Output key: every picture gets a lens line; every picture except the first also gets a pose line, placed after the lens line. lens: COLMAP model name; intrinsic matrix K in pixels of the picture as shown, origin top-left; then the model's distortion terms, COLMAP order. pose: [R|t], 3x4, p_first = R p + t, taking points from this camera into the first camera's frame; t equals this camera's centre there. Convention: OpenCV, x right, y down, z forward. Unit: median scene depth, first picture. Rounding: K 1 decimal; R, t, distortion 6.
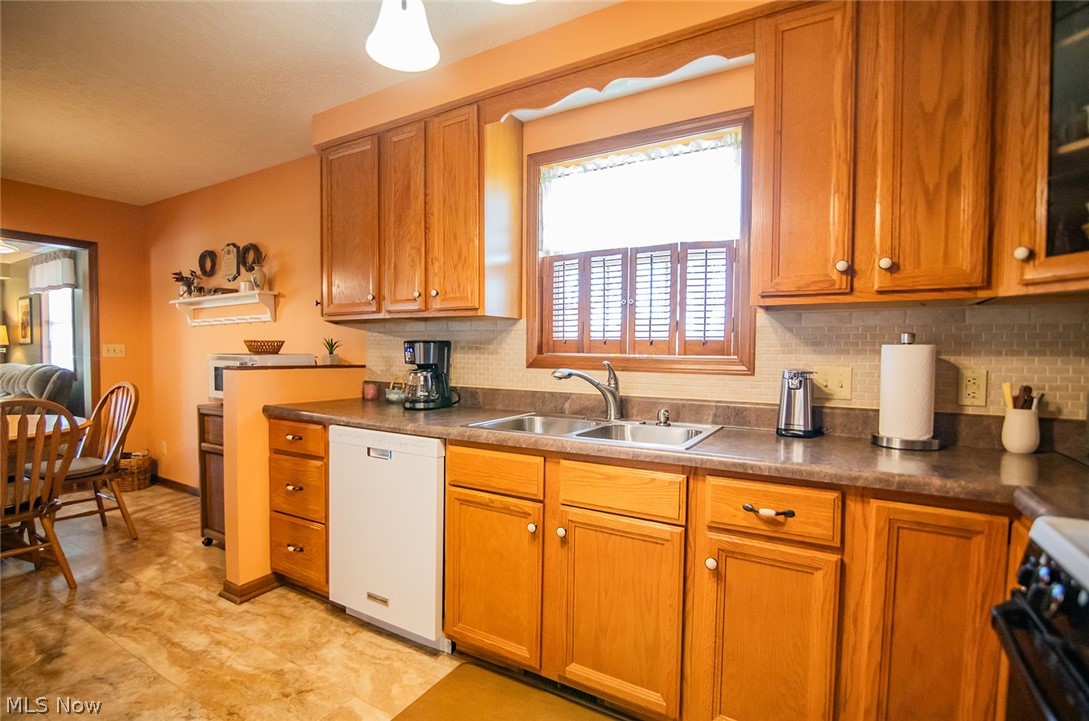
lens RADIAL K [[509.2, 0, 532.3], [0, 509.2, 372.5], [0, 0, 1]] dist [-0.018393, 0.000149]
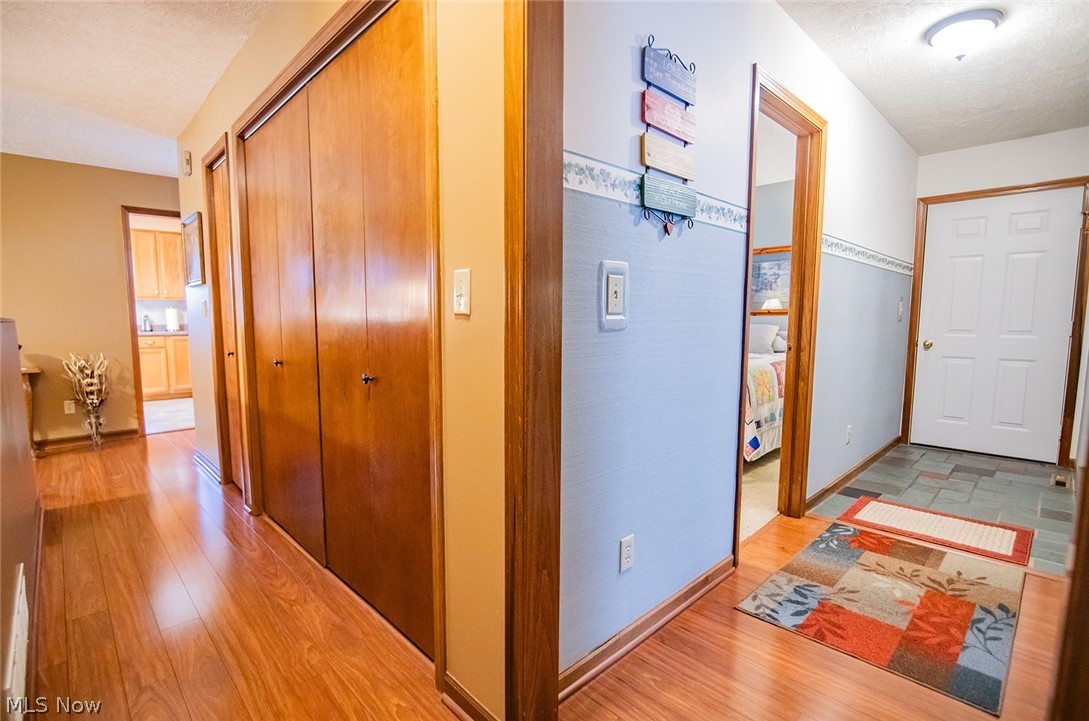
lens RADIAL K [[509.2, 0, 532.3], [0, 509.2, 372.5], [0, 0, 1]] dist [-0.018393, 0.000149]
pose [[0.268347, -0.113066, 0.956664, -3.005982], [0.042851, 0.993506, 0.105401, 0.189970], [-0.962369, 0.012710, 0.271449, -3.607408]]
